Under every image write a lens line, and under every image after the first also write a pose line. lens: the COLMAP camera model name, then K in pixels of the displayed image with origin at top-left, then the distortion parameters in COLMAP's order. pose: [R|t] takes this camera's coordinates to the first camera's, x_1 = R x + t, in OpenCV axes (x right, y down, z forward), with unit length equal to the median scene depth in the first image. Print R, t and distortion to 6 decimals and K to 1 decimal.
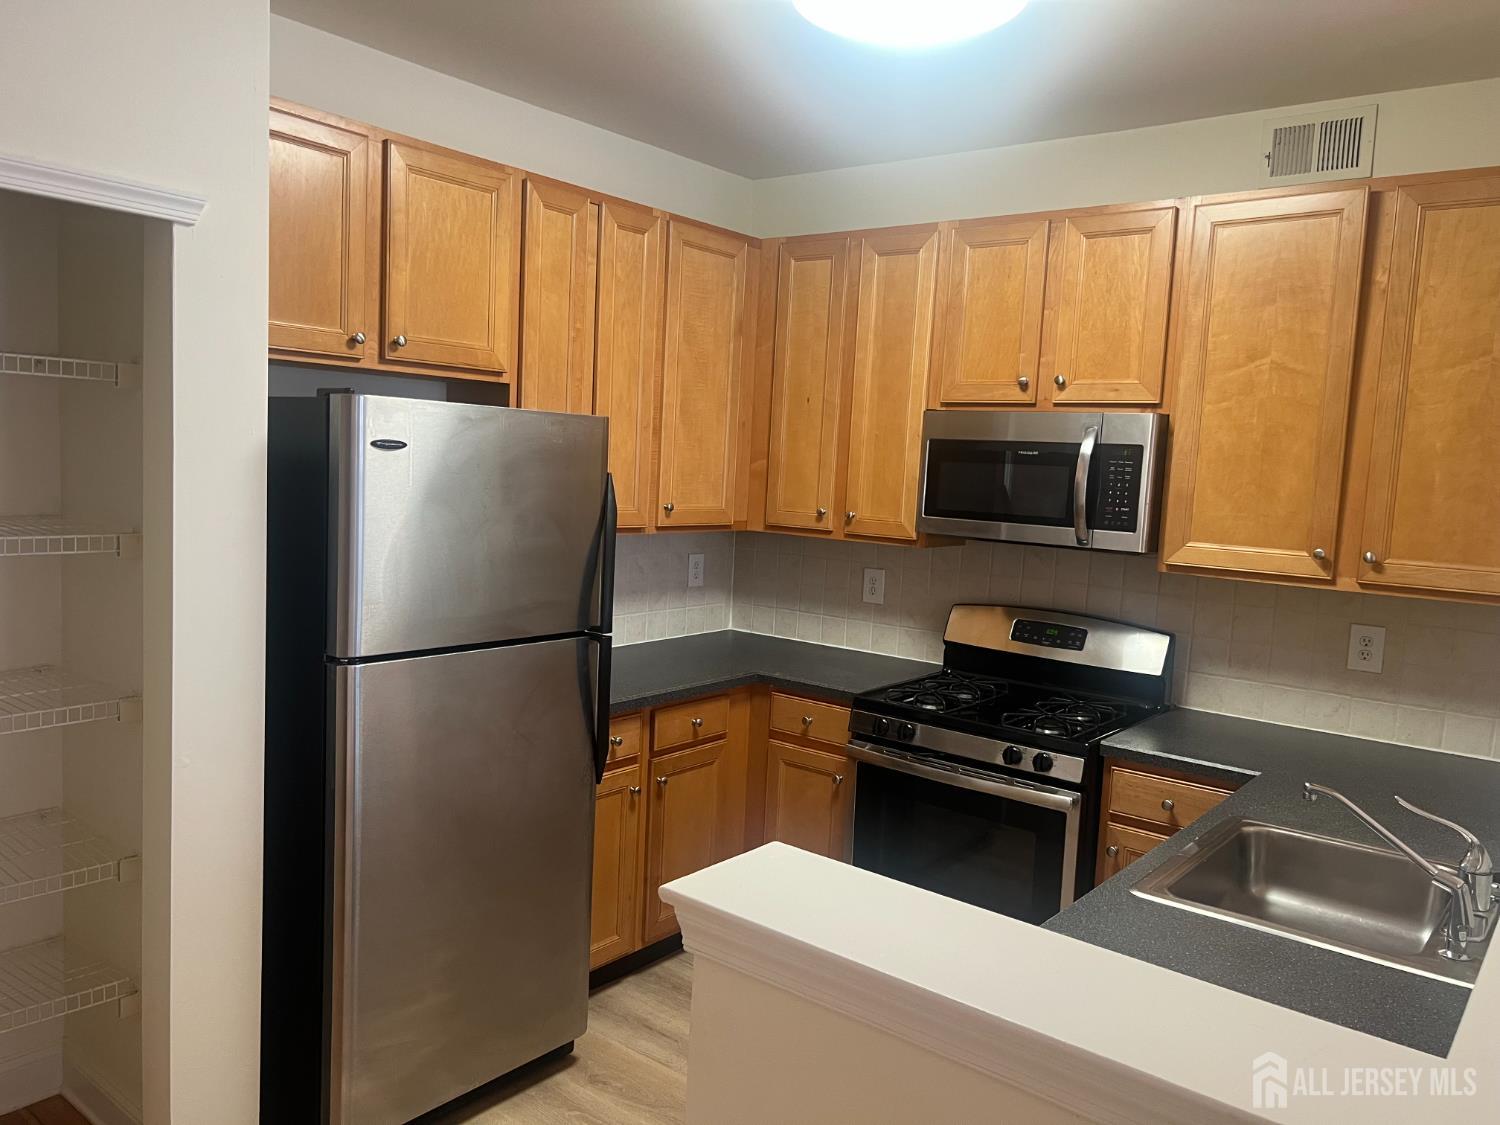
lens RADIAL K [[1133.0, 0, 747.8], [0, 1133.0, 573.5], [0, 0, 1]] dist [0.035956, -0.029289]
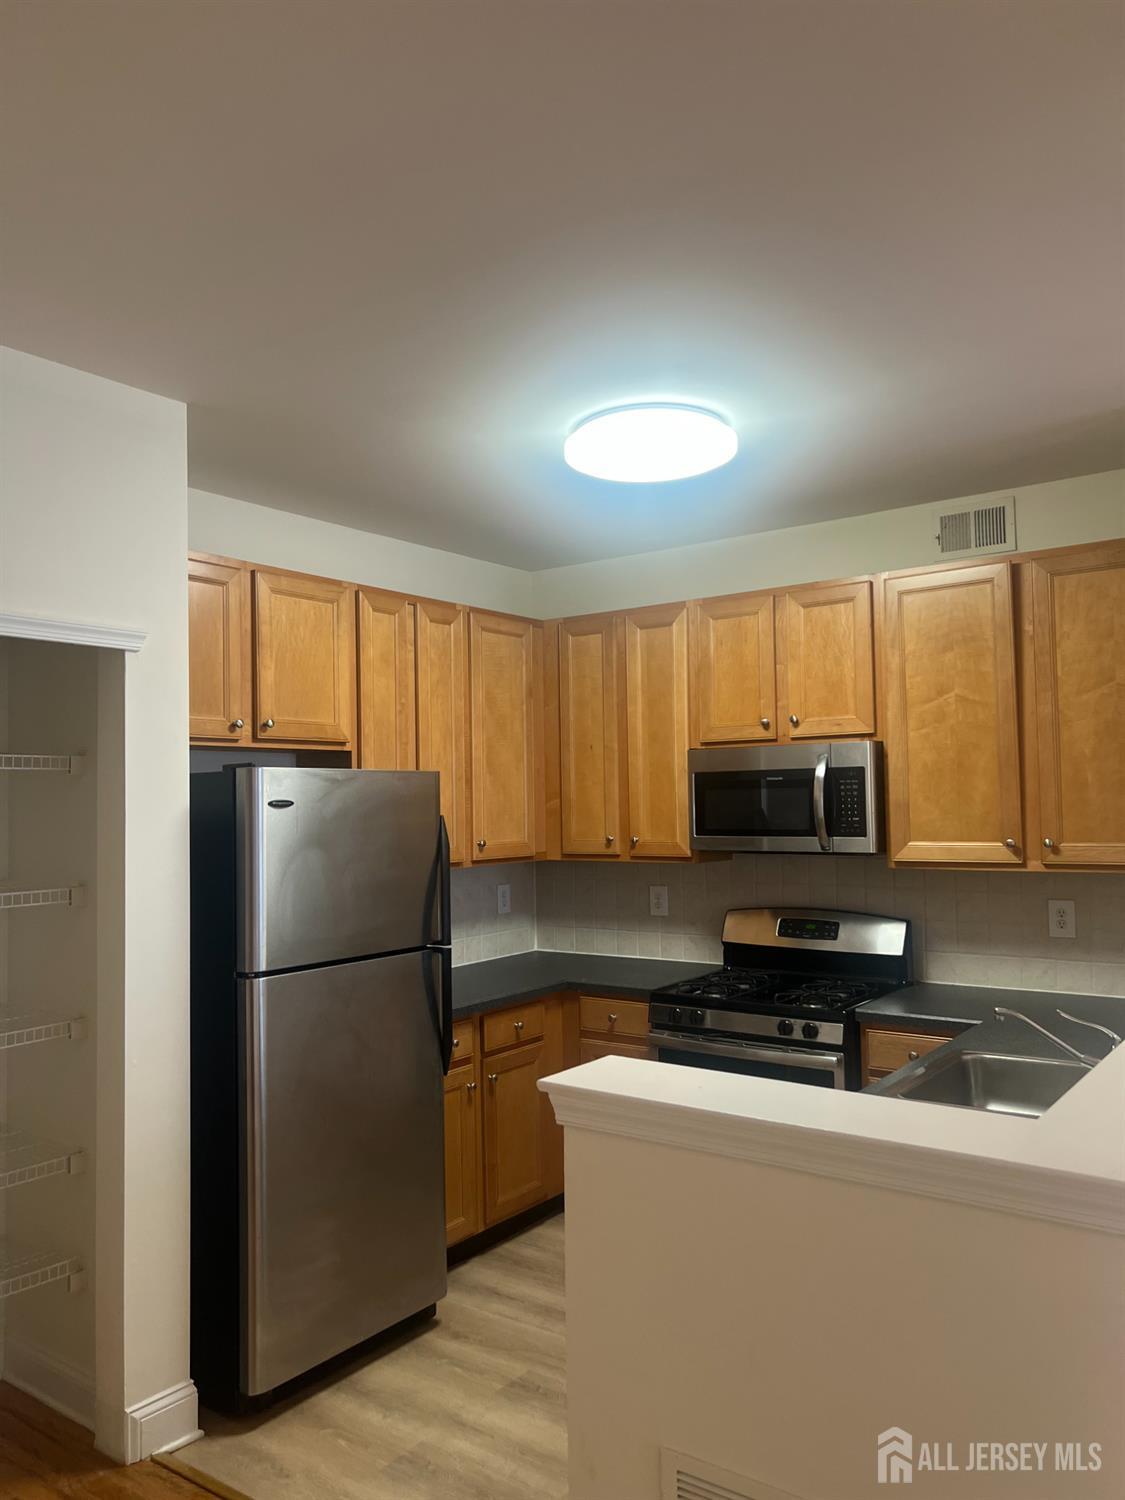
lens RADIAL K [[1133.0, 0, 557.3], [0, 1133.0, 747.6], [0, 0, 1]] dist [0.035956, -0.029289]
pose [[0.997186, -0.064976, 0.037403, -0.033632], [0.069901, 0.986132, -0.150523, 0.030430], [-0.027103, 0.152713, 0.987899, -0.224240]]
